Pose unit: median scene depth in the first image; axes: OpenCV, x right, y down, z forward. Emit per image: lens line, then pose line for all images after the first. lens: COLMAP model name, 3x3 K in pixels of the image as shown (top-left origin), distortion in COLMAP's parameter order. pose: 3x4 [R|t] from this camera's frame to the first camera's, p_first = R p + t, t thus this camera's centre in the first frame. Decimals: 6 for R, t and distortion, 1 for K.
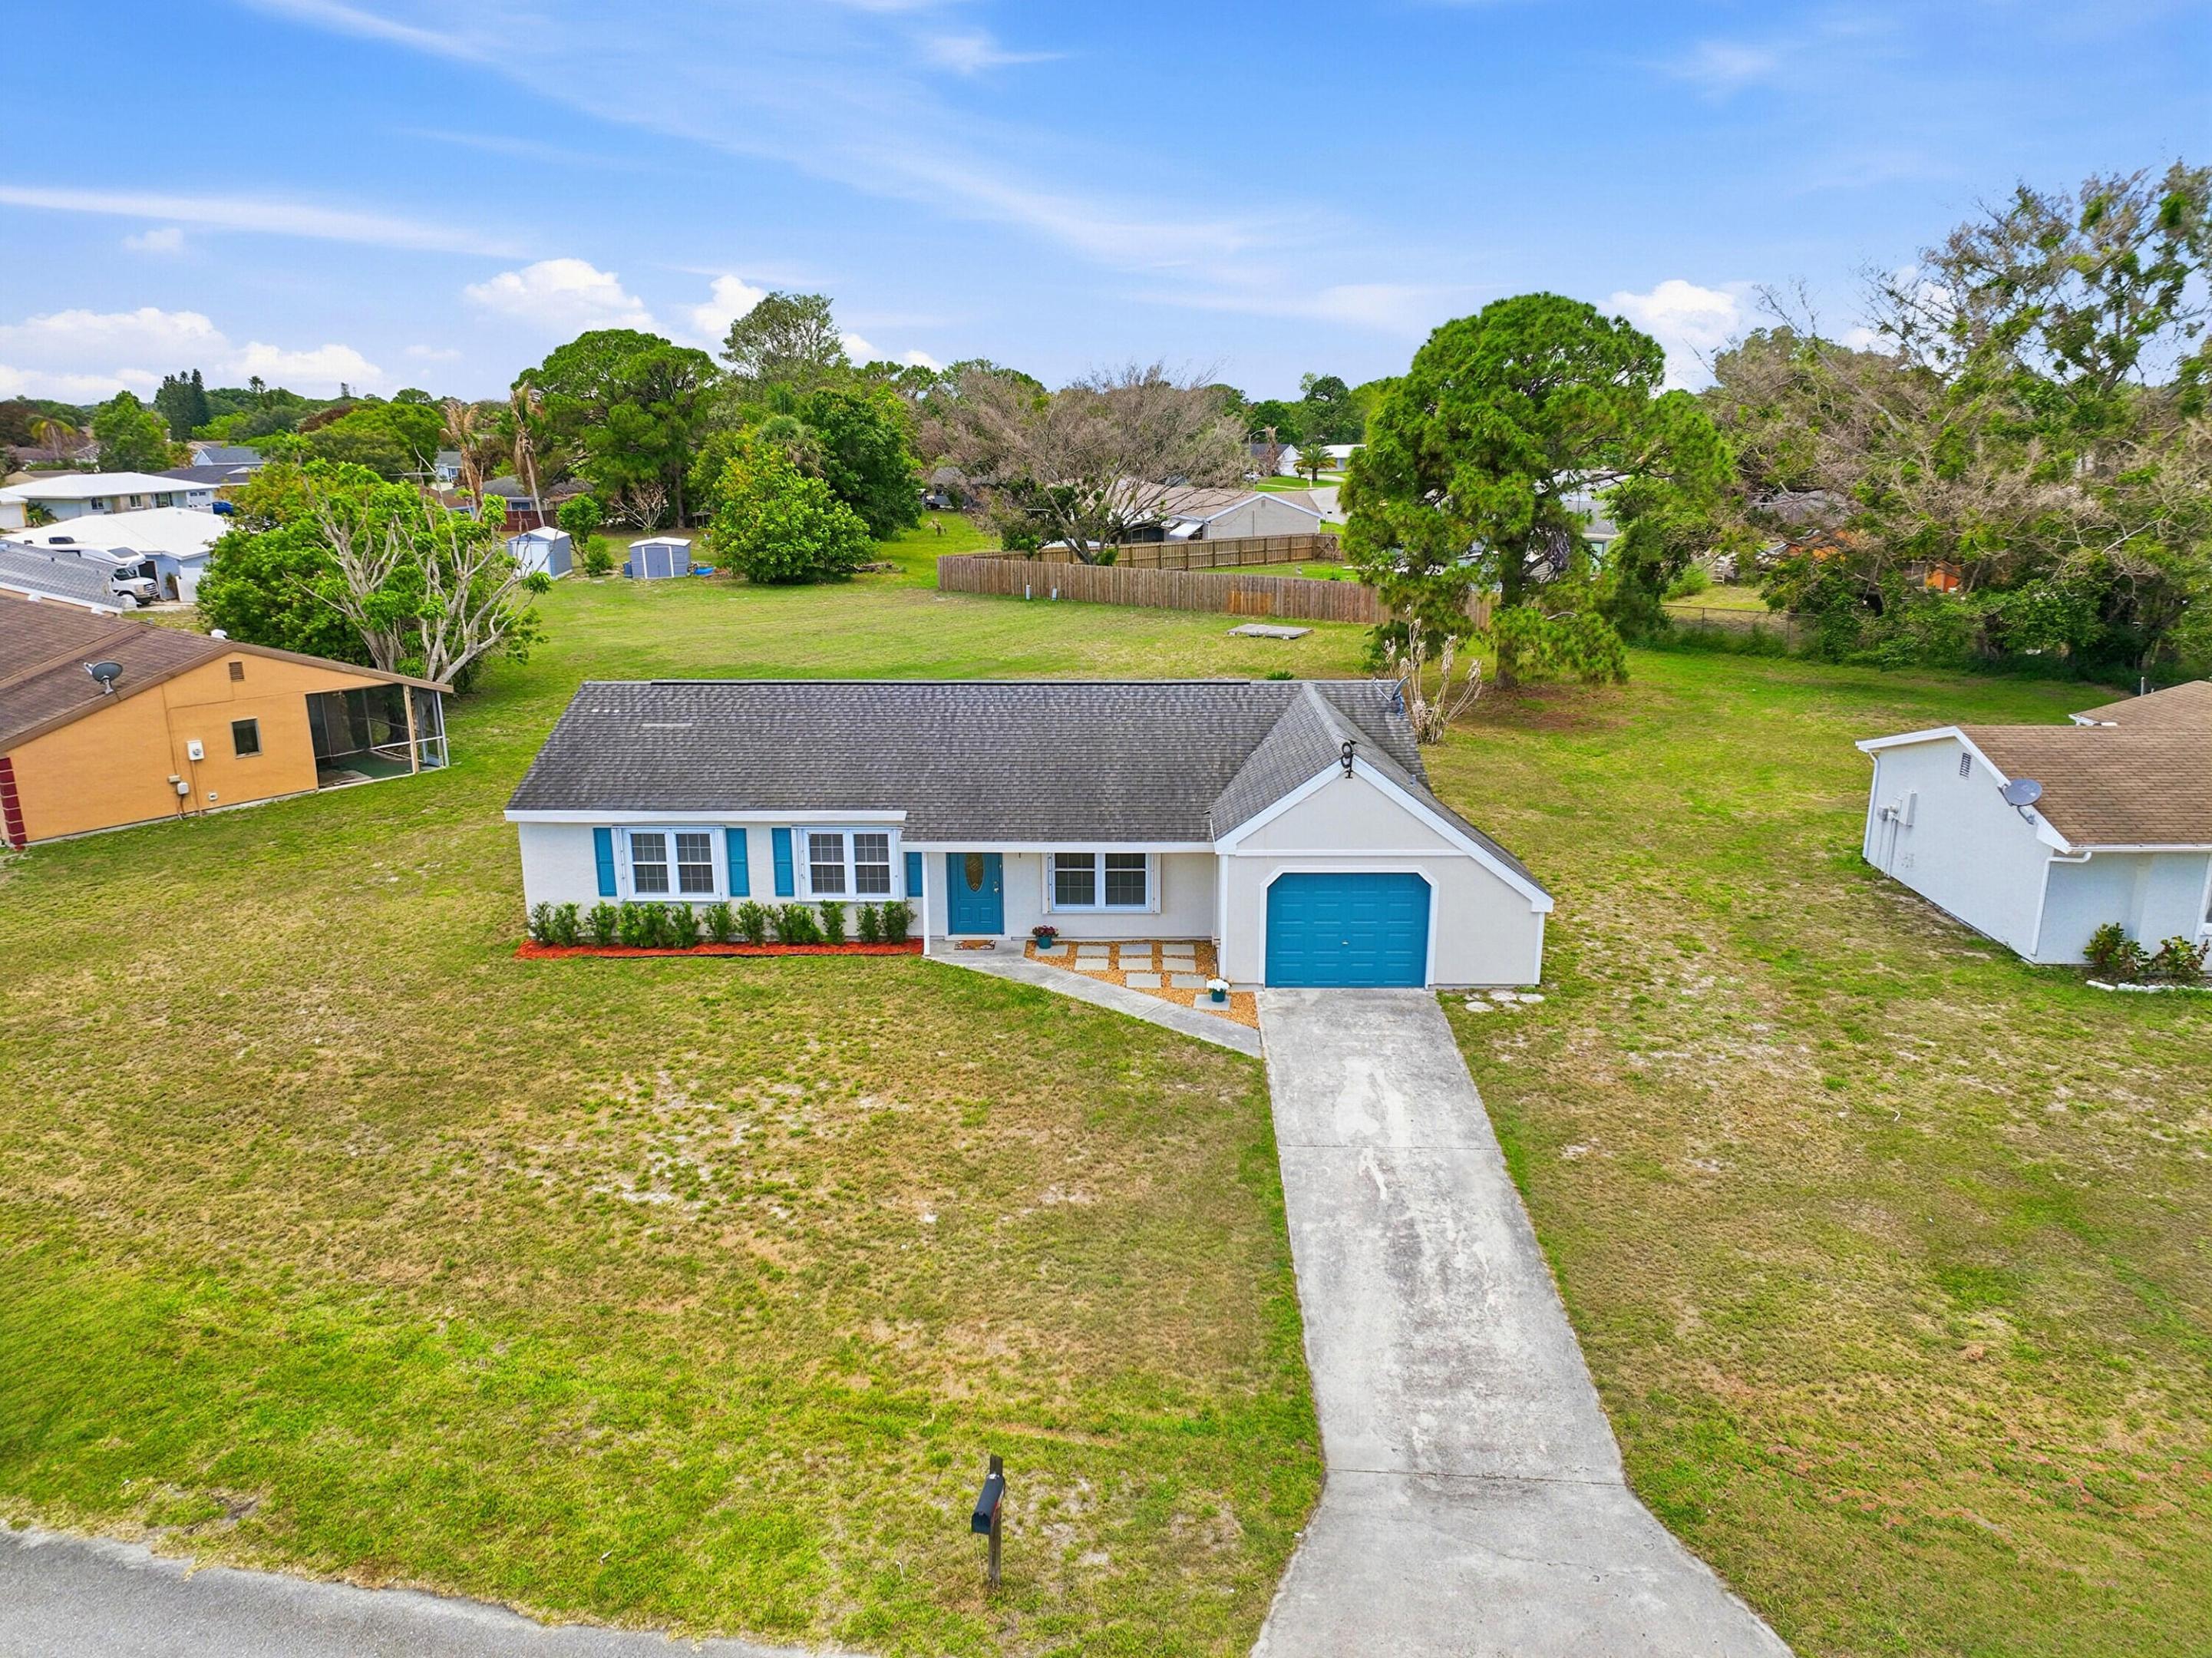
lens RADIAL K [[1554.9, 0, 1106.0], [0, 1554.9, 829.0], [0, 0, 1]] dist [-0.007344, 0.027717]
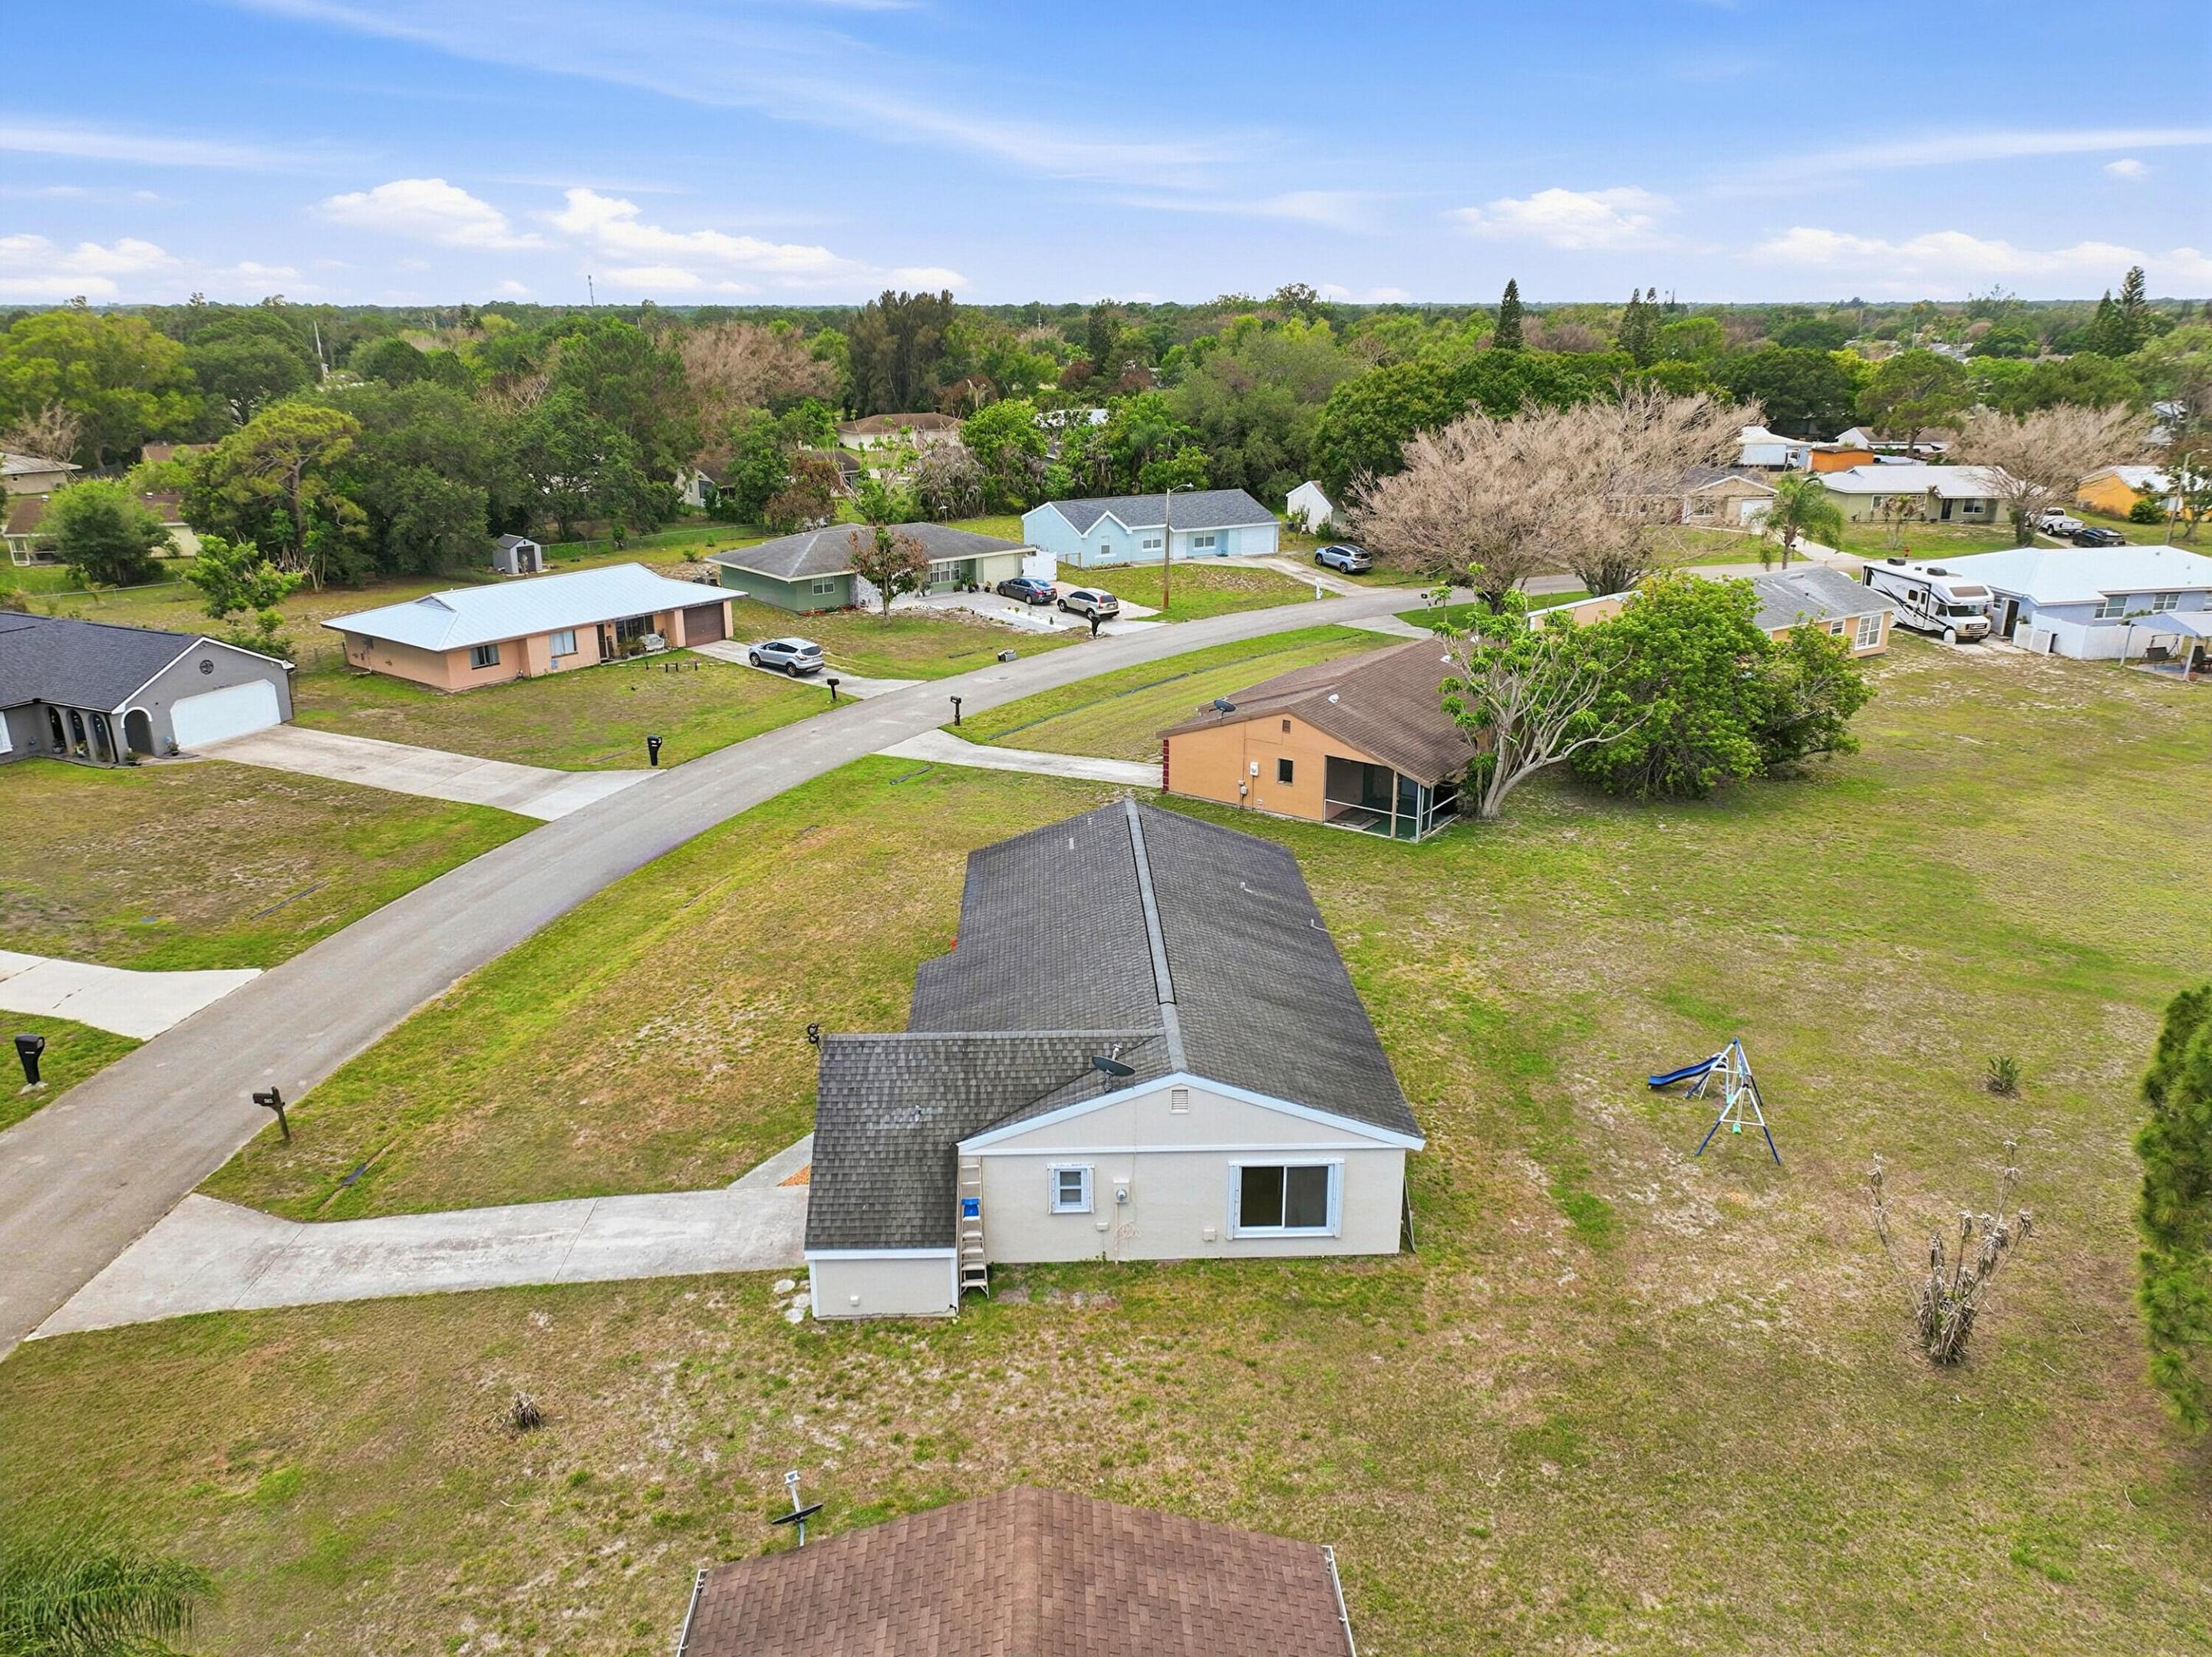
lens RADIAL K [[1550.7, 0, 1106.0], [0, 1550.7, 828.5], [0, 0, 1]] dist [0.005317, 0.006848]
pose [[0.057577, 0.324366, -0.944178, 1.345757], [-0.262041, 0.917497, 0.299221, -0.658803], [0.963338, 0.230185, 0.137824, 1.091102]]
